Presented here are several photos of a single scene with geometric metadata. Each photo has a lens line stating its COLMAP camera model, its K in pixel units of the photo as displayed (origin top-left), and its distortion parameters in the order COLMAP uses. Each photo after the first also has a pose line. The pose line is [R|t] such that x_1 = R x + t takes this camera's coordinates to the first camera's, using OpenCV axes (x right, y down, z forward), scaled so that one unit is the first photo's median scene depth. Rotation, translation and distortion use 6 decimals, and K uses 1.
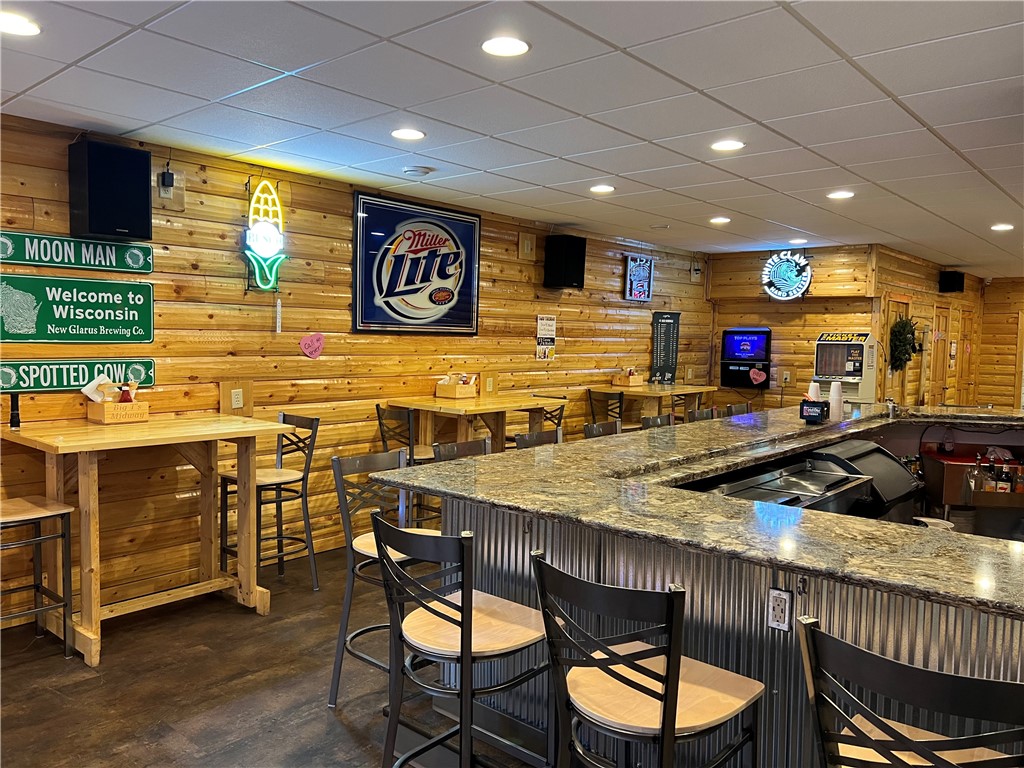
lens RADIAL K [[765.2, 0, 508.9], [0, 765.2, 385.9], [0, 0, 1]] dist [0.056768, -0.074151]
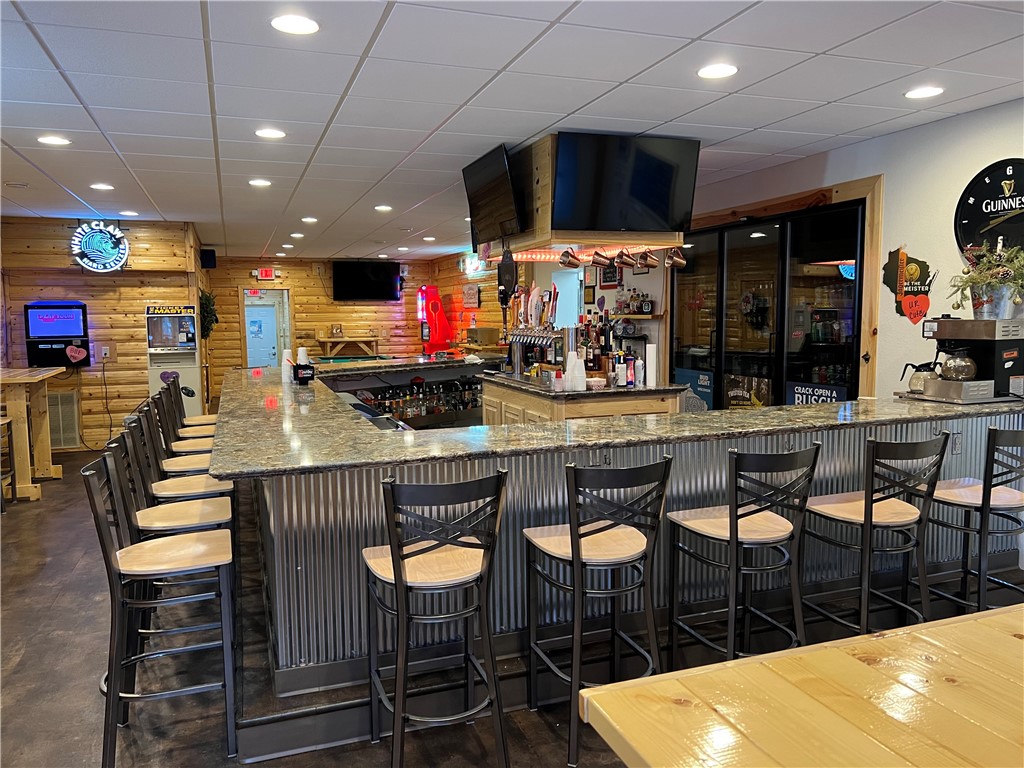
lens RADIAL K [[765.2, 0, 515.7], [0, 765.2, 389.0], [0, 0, 1]] dist [0.056768, -0.074151]
pose [[0.477789, -0.108335, 0.871769, -0.390185], [0.073415, 0.993819, 0.083265, -0.014167], [-0.875402, 0.024218, 0.482789, 0.131264]]
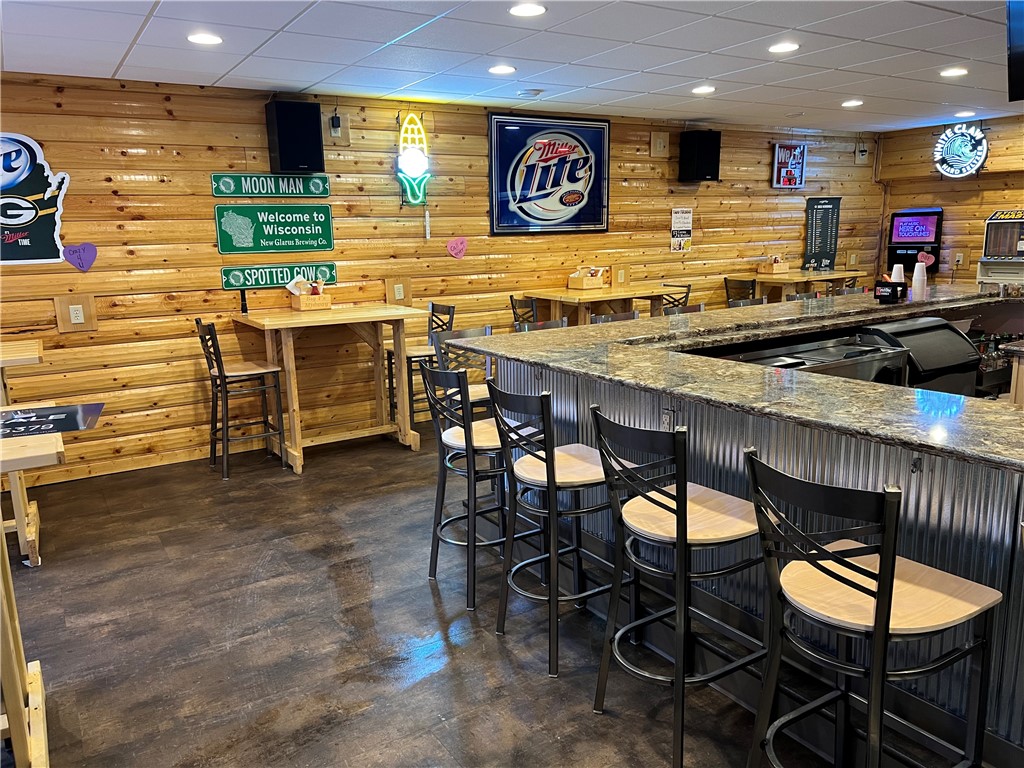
lens RADIAL K [[765.2, 0, 506.0], [0, 765.2, 389.4], [0, 0, 1]] dist [0.056768, -0.074151]
pose [[0.955580, 0.016401, -0.294275, 0.171355], [0.024443, 0.990601, 0.134582, 0.008785], [0.293717, -0.135797, 0.946197, -0.159337]]
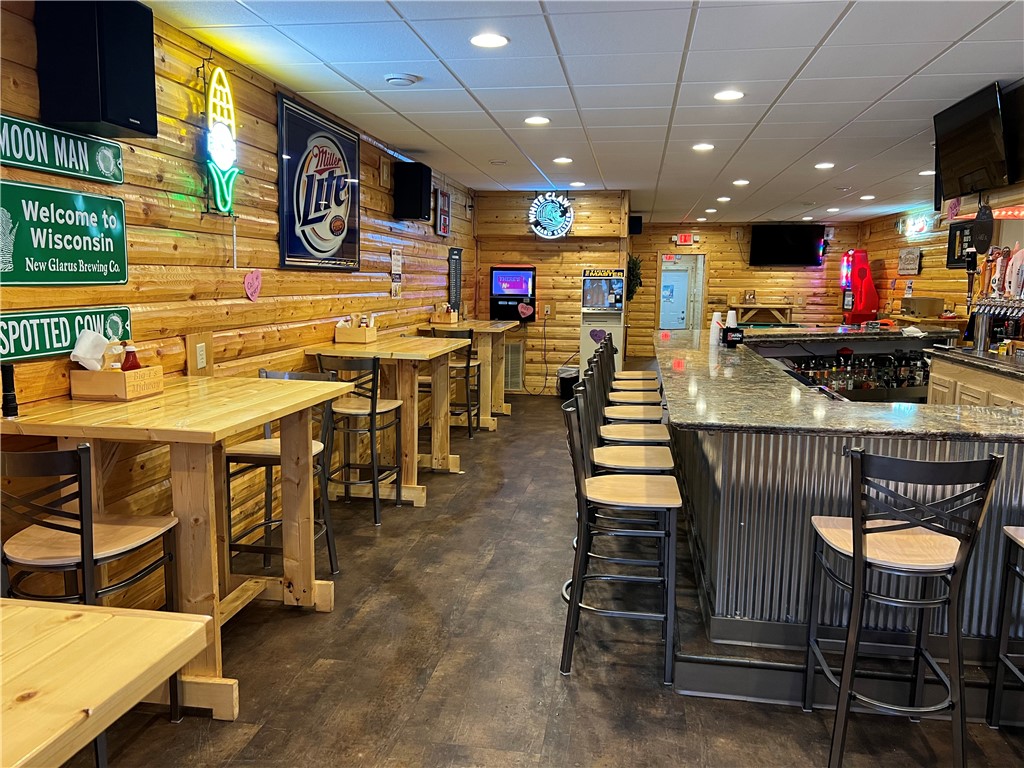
lens RADIAL K [[765.2, 0, 513.5], [0, 765.2, 389.8], [0, 0, 1]] dist [0.056768, -0.074151]
pose [[0.846059, -0.083503, 0.526509, -0.424092], [0.036702, 0.994436, 0.098738, -0.012040], [-0.531824, -0.064214, 0.844417, 0.153064]]
